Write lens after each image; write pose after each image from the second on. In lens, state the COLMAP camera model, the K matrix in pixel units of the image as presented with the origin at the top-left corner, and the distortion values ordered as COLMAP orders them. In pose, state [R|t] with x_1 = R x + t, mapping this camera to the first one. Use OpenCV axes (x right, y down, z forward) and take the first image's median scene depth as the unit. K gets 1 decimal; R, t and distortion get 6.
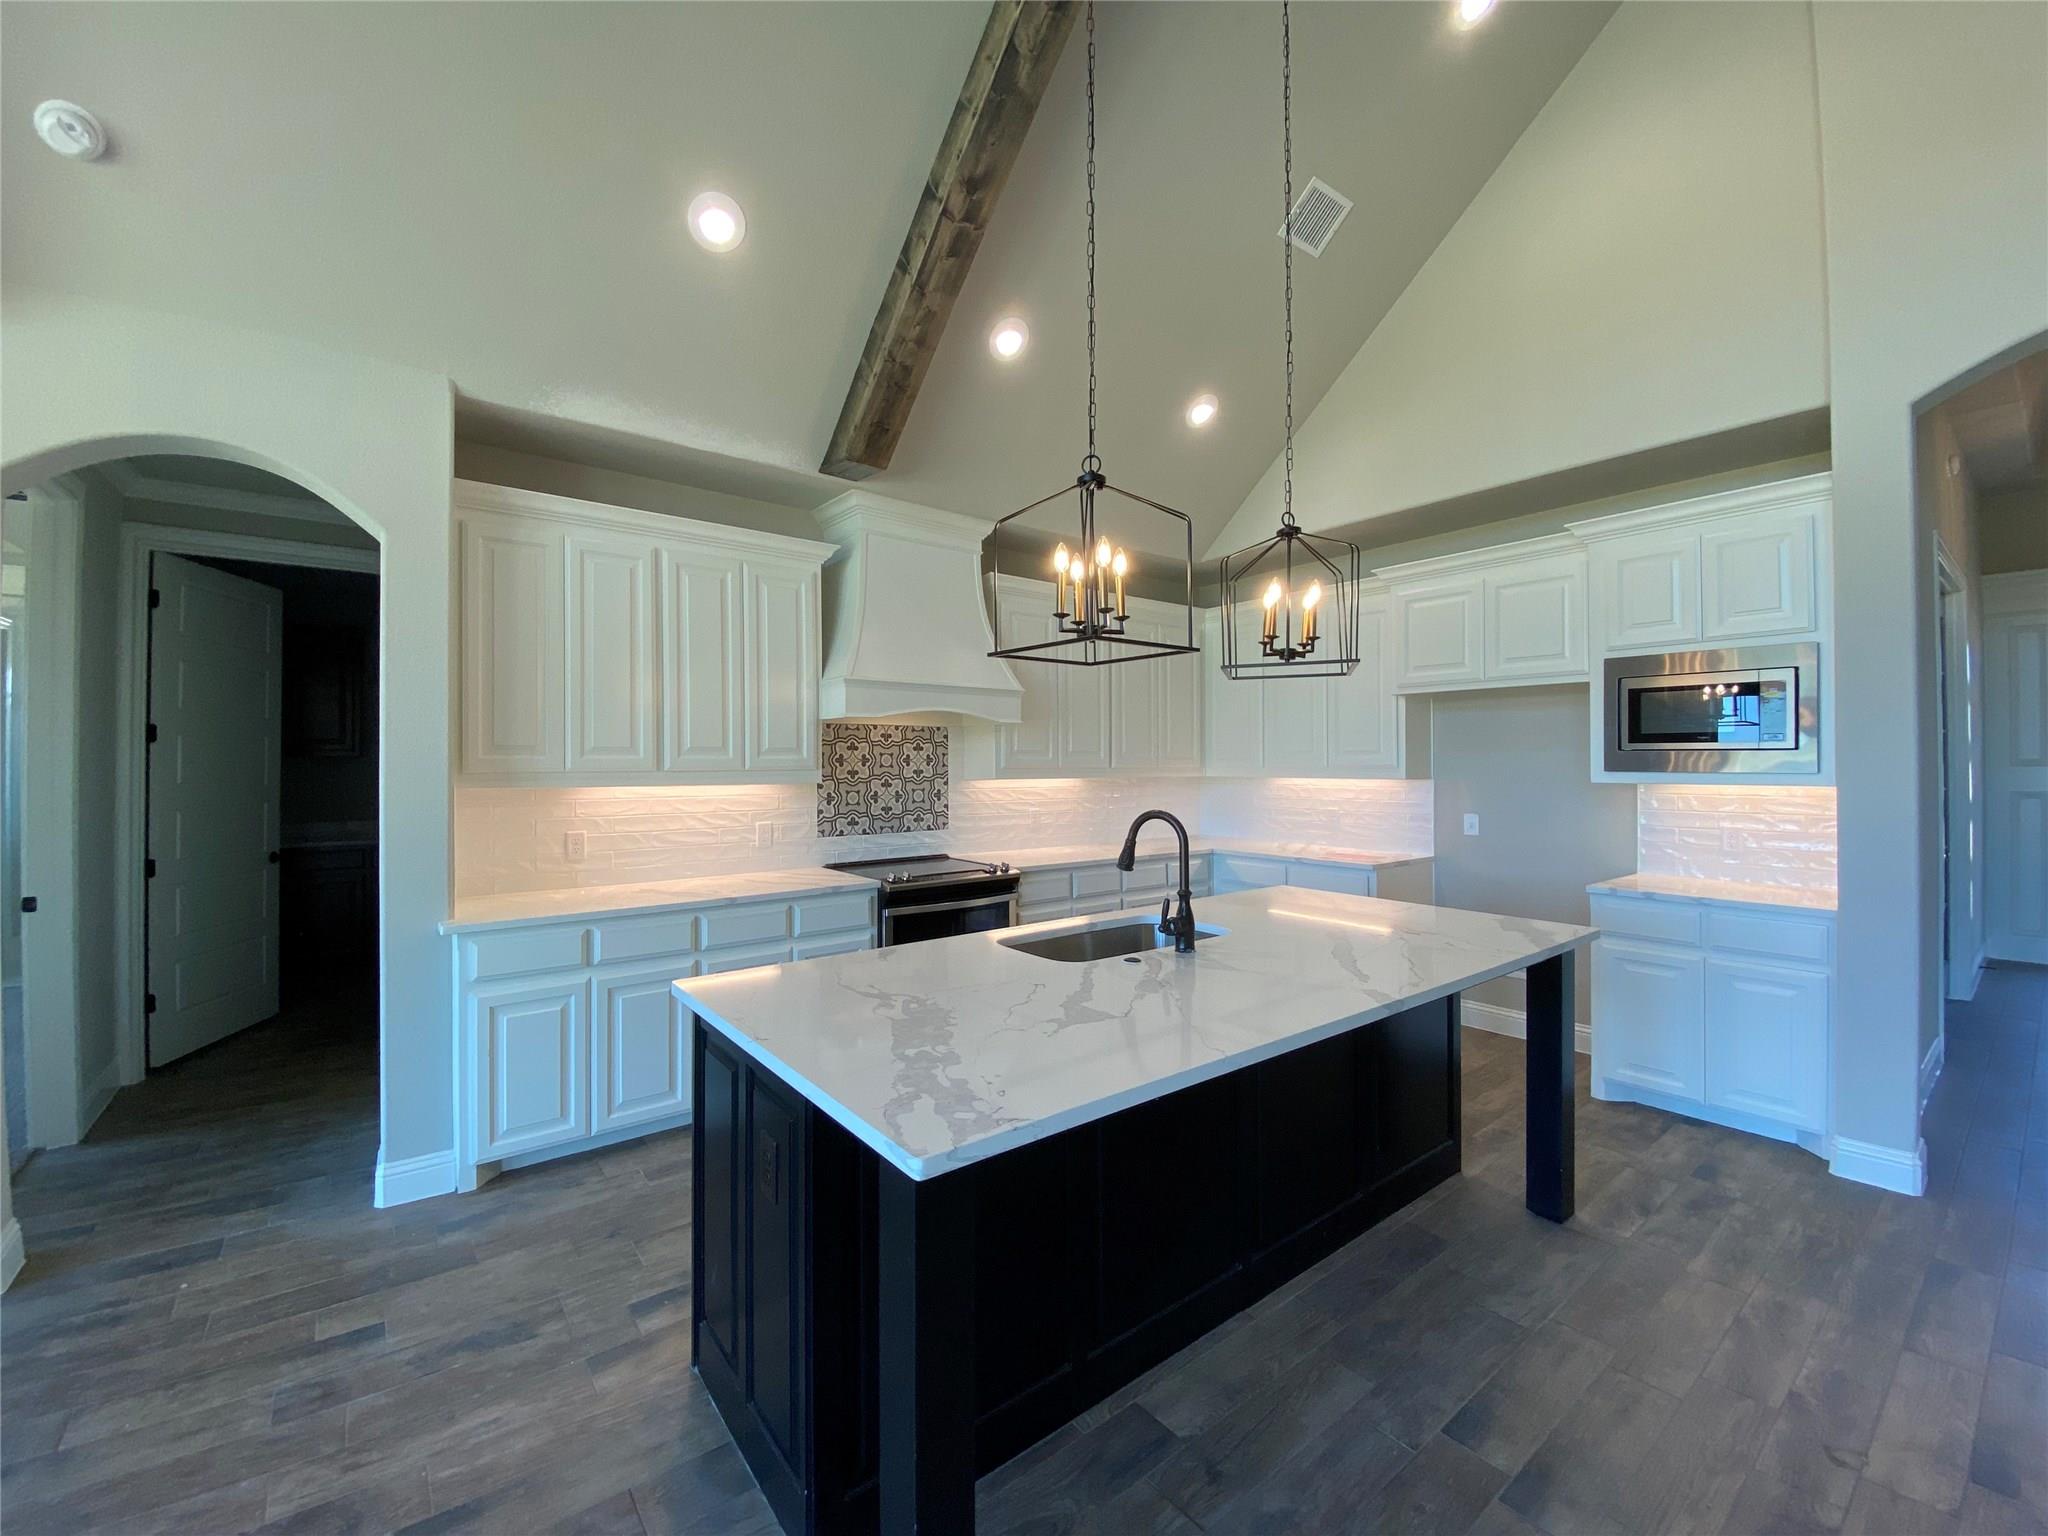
lens RADIAL K [[825.1, 0, 1016.9], [0, 825.1, 757.8], [0, 0, 1]] dist [0.023821, -0.019642]
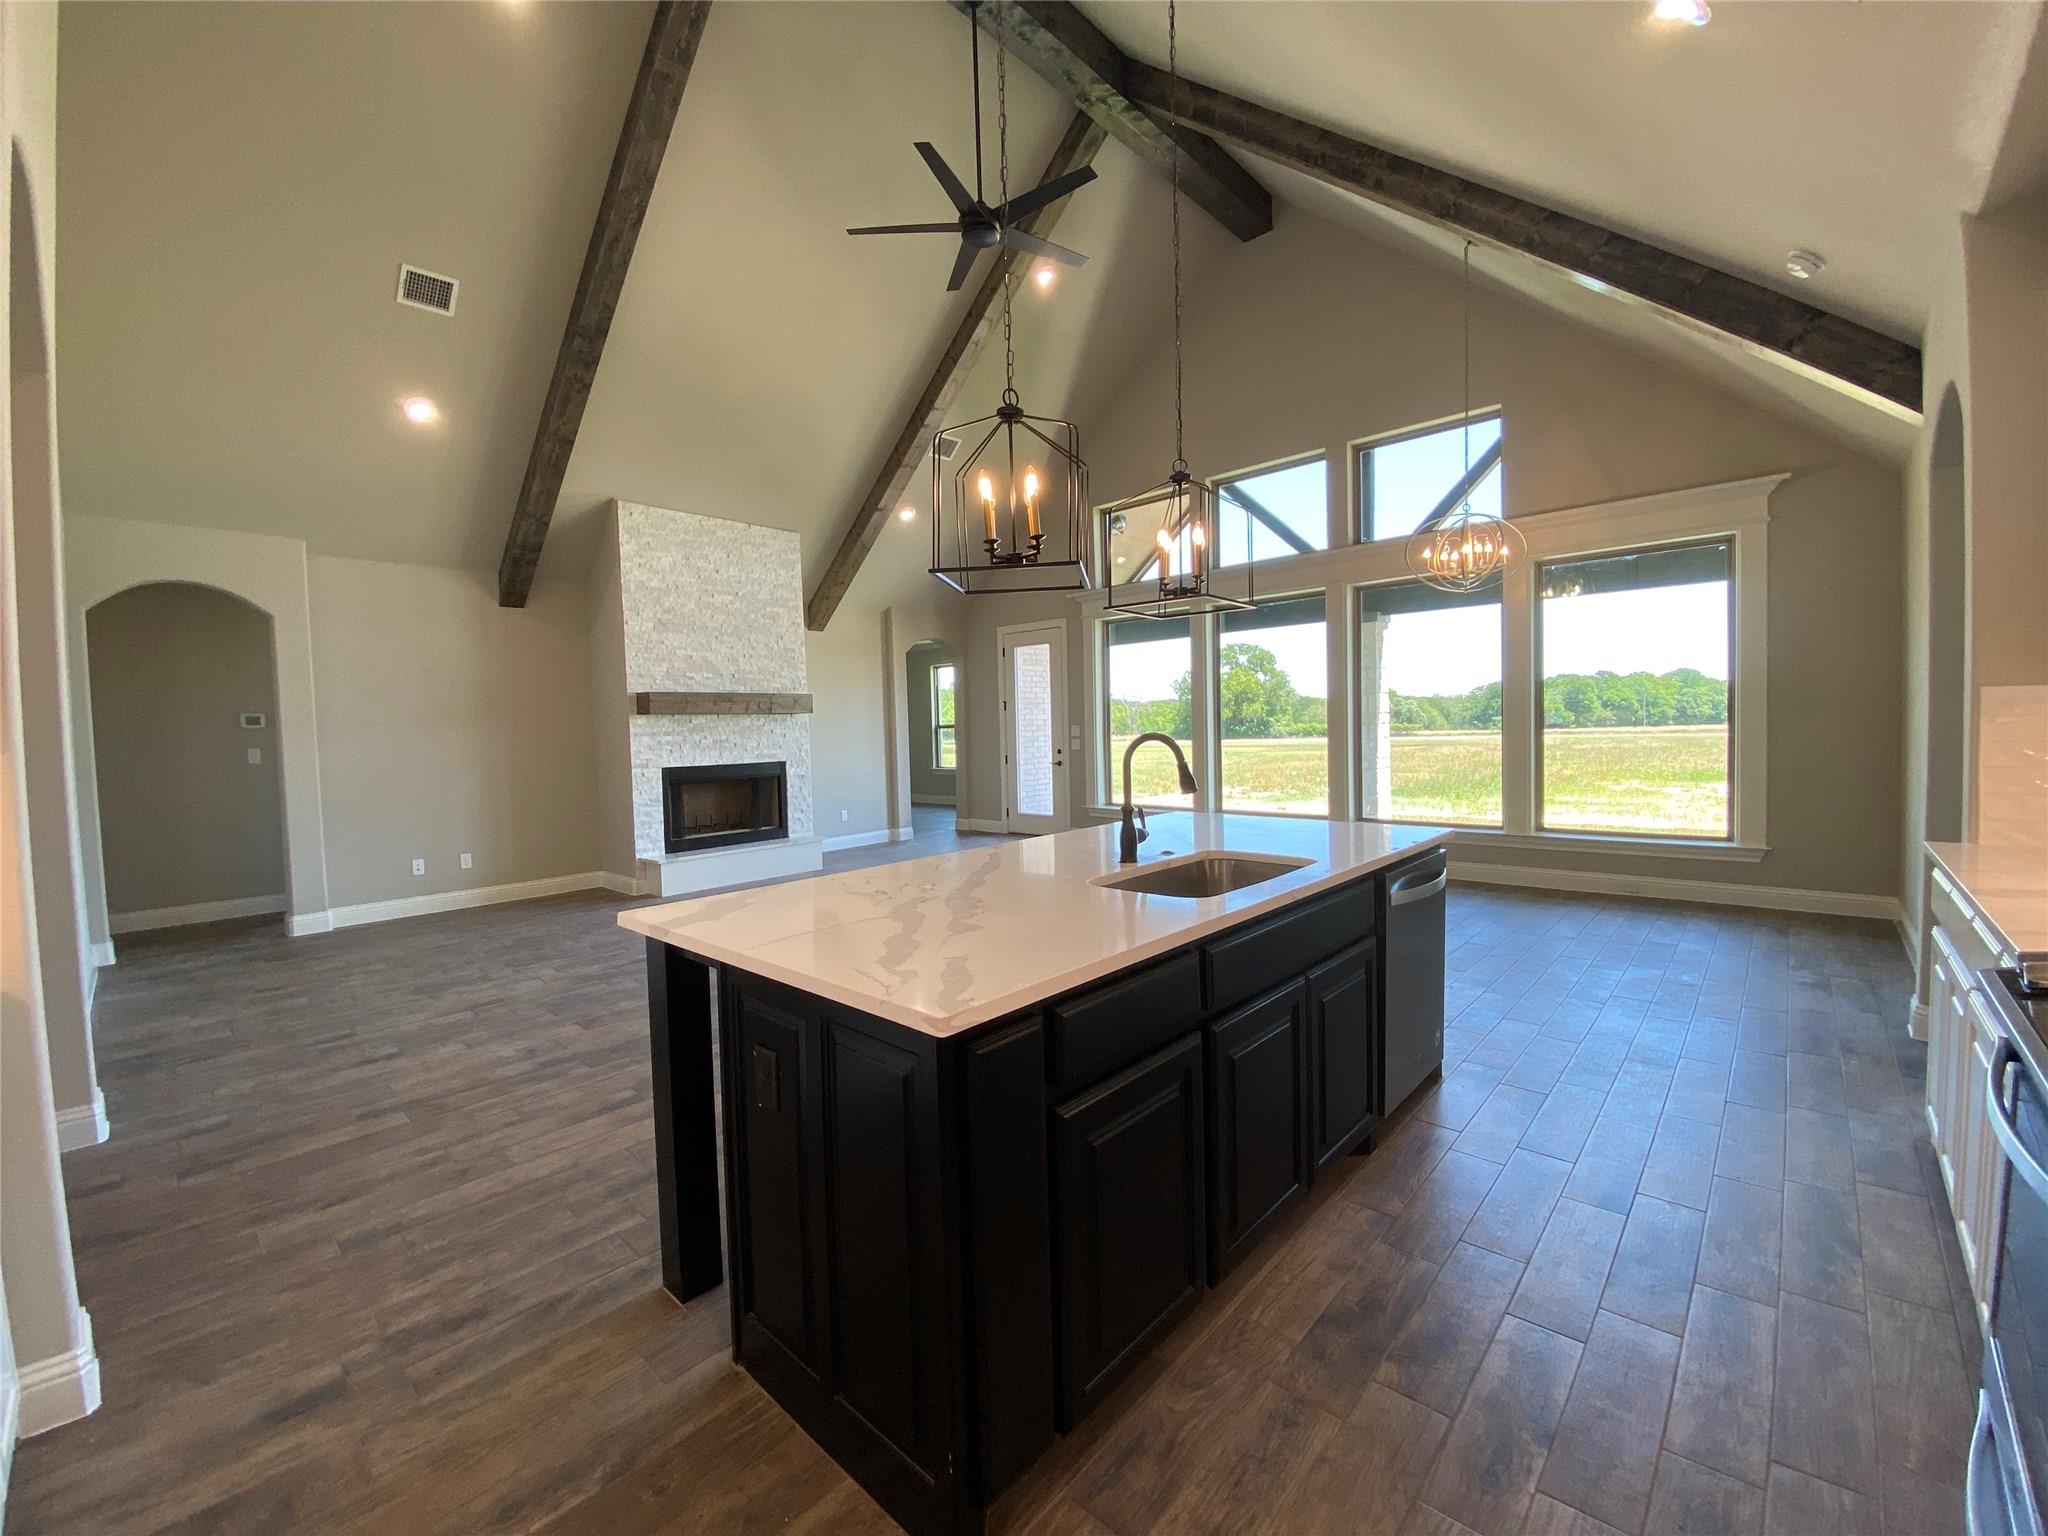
lens RADIAL K [[825.1, 0, 1016.9], [0, 825.1, 757.8], [0, 0, 1]] dist [0.023821, -0.019642]
pose [[-0.985841, 0.037447, -0.163449, 0.284803], [0.032120, 0.998867, 0.035117, 0.031813], [0.164579, 0.029370, -0.985927, 1.109164]]
